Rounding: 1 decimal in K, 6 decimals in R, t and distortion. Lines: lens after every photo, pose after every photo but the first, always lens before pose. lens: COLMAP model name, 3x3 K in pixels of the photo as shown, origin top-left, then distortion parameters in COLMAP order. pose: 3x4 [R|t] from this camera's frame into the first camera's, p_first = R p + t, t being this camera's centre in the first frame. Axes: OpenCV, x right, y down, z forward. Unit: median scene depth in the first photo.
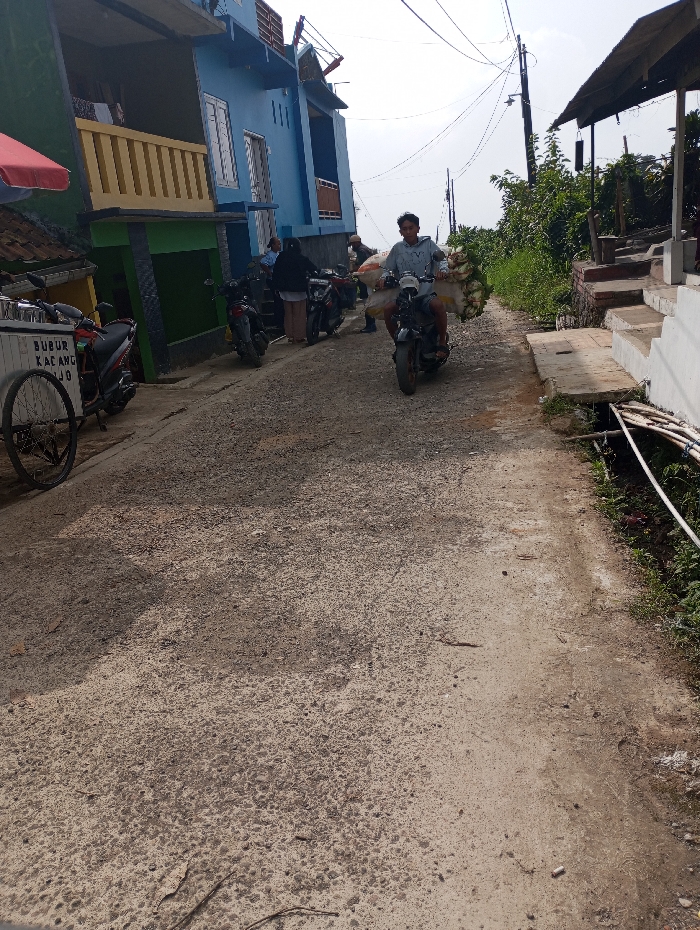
lens RADIAL K [[751.4, 0, 350.0], [0, 751.4, 465.0], [0, 0, 1]] dist [0.050497, -0.048208]
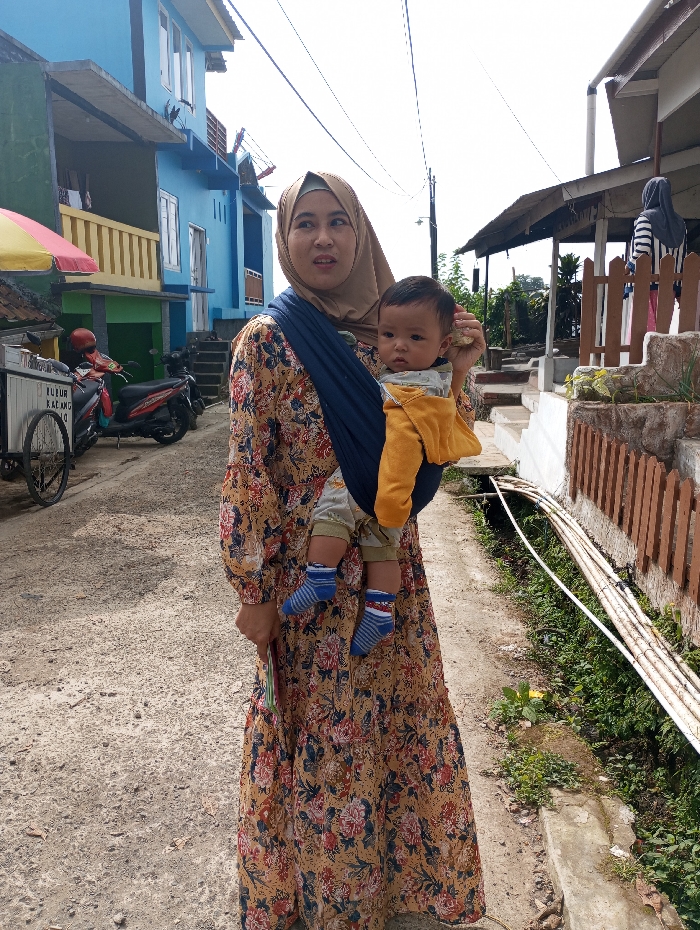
lens RADIAL K [[751.4, 0, 350.0], [0, 751.4, 465.0], [0, 0, 1]] dist [0.050497, -0.048208]
pose [[0.987587, 0.078096, 0.136279, -0.039152], [-0.062887, 0.991655, -0.112543, 0.033437], [-0.143931, 0.102576, 0.984257, -0.132254]]
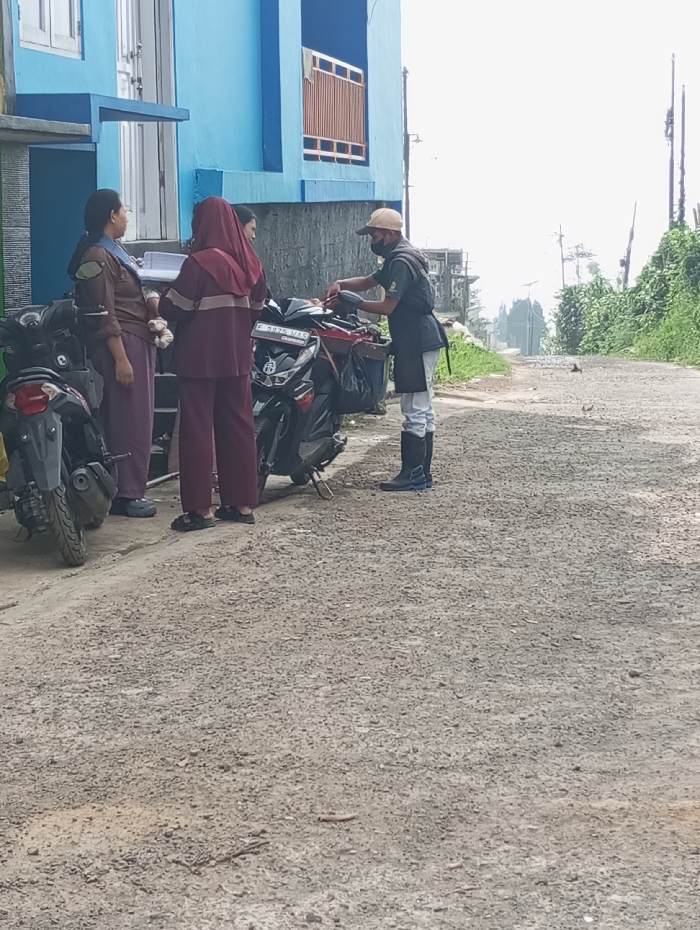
lens RADIAL K [[2153.0, 0, 350.0], [0, 2153.0, 465.0], [0, 0, 1]] dist [0.154027, -0.475877]
pose [[0.995982, 0.089163, -0.008321, 0.004218], [-0.089250, 0.980748, -0.173691, -0.017588], [-0.007326, 0.173735, 0.984765, 0.042788]]
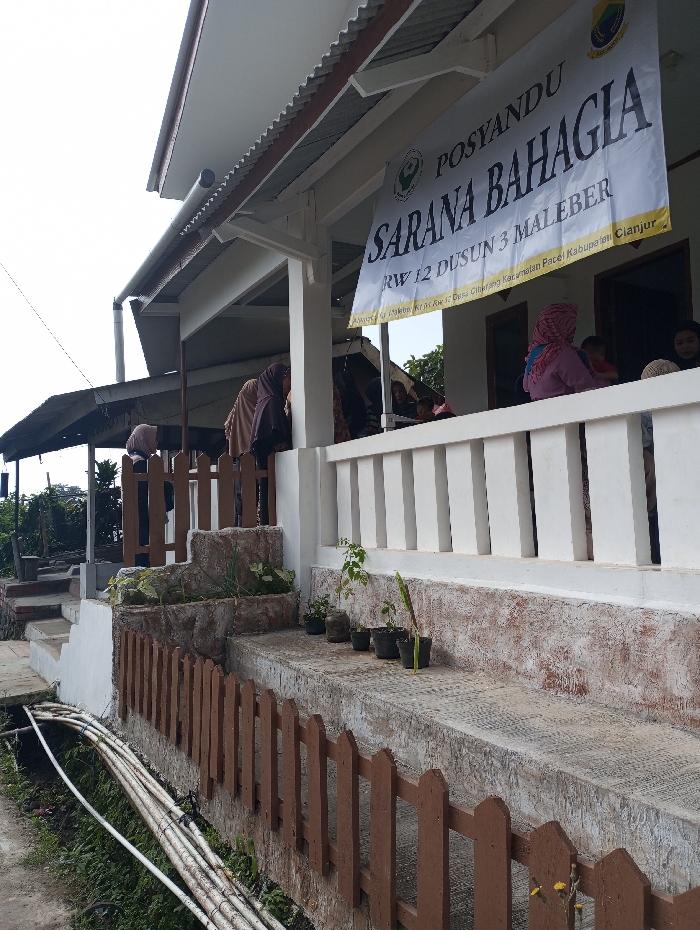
lens RADIAL K [[751.4, 0, 350.0], [0, 751.4, 465.0], [0, 0, 1]] dist [0.050497, -0.048208]
pose [[0.760517, 0.132758, 0.635601, -0.022333], [0.134305, 0.925544, -0.354020, 0.026754], [-0.635276, 0.354603, 0.686062, -0.096398]]
